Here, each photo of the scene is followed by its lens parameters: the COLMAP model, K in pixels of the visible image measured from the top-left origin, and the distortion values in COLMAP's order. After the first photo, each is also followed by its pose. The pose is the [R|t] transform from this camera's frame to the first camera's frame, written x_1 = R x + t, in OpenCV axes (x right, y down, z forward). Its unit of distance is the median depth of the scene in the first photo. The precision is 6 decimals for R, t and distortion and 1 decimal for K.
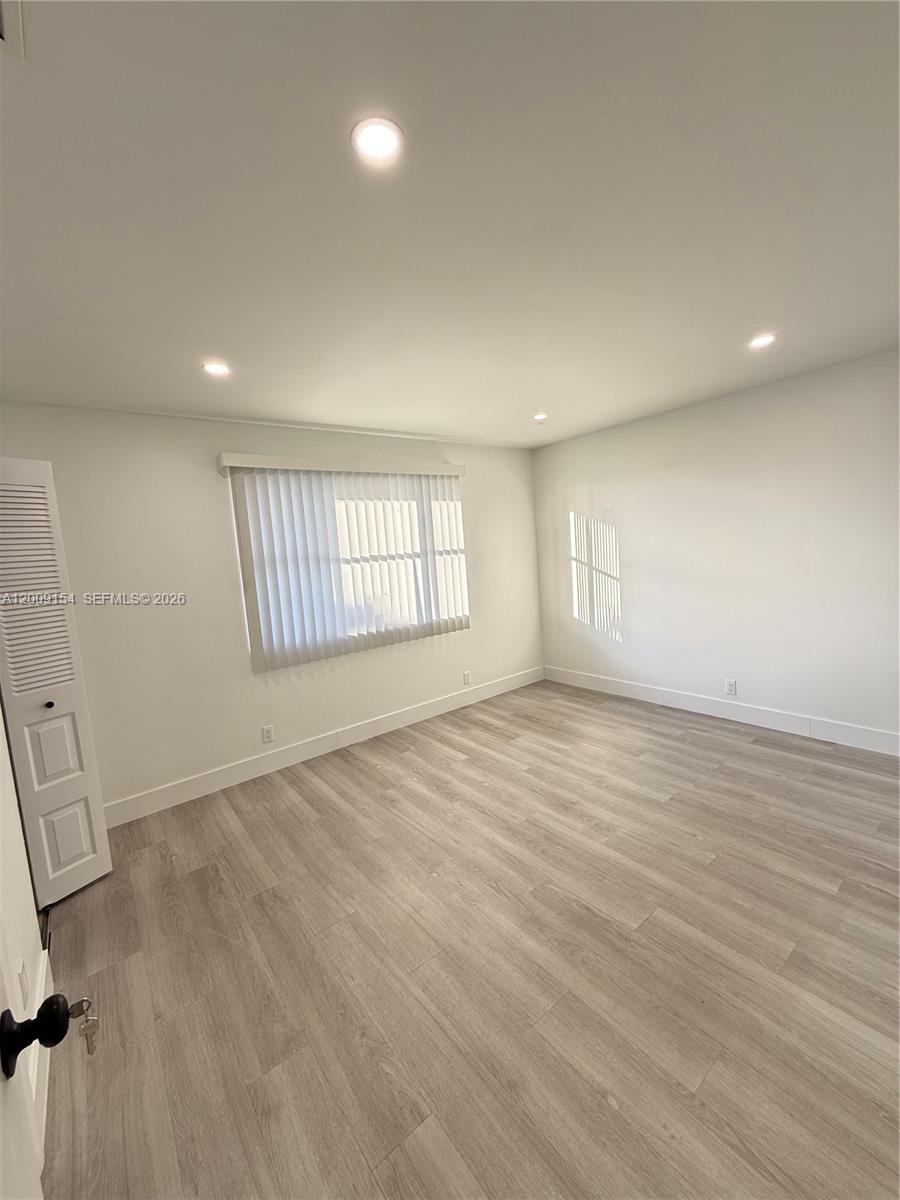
lens RADIAL K [[478.9, 0, 451.2], [0, 478.9, 593.8], [0, 0, 1]] dist [-0.000625, 0.000126]
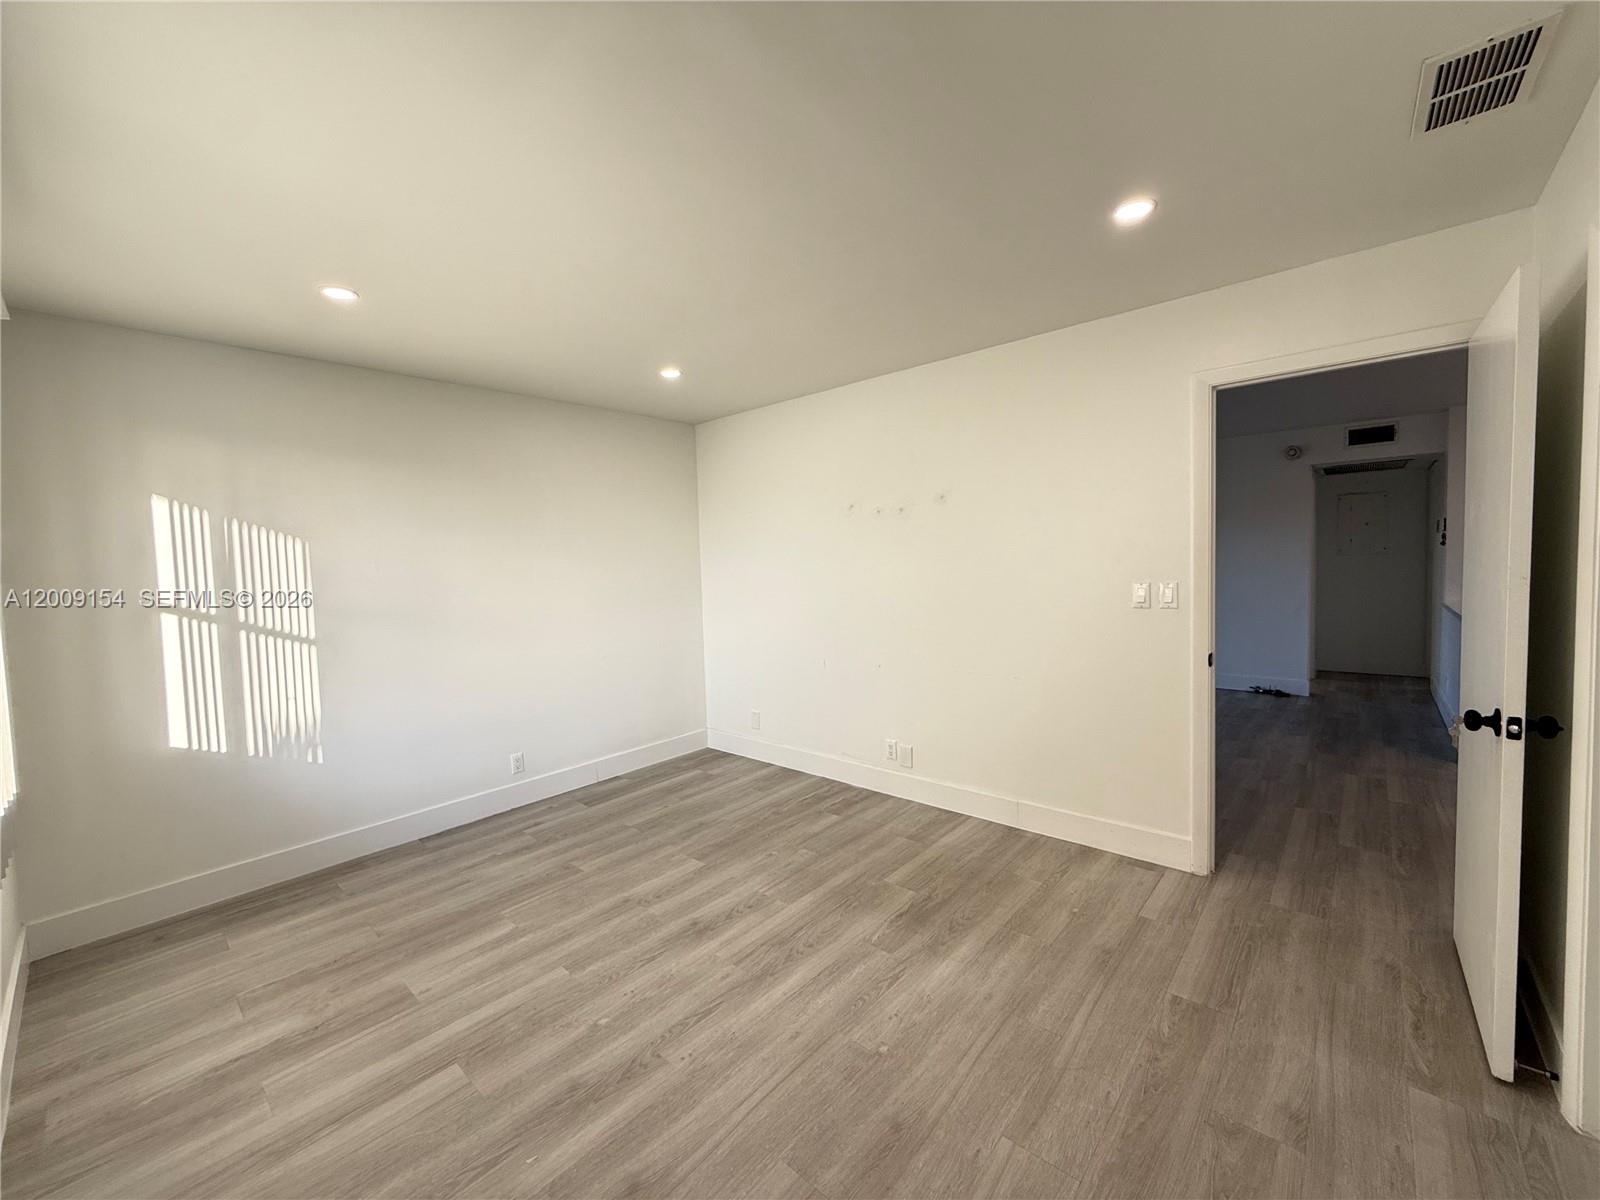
lens RADIAL K [[638.5, 0, 798.3], [0, 638.5, 596.4], [0, 0, 1]] dist [-0.000625, 0.000126]
pose [[-0.174542, 0.026668, 0.984288, -0.663102], [0.144296, 0.989534, -0.001222, -0.003638], [-0.974019, 0.141816, -0.176564, 0.922431]]
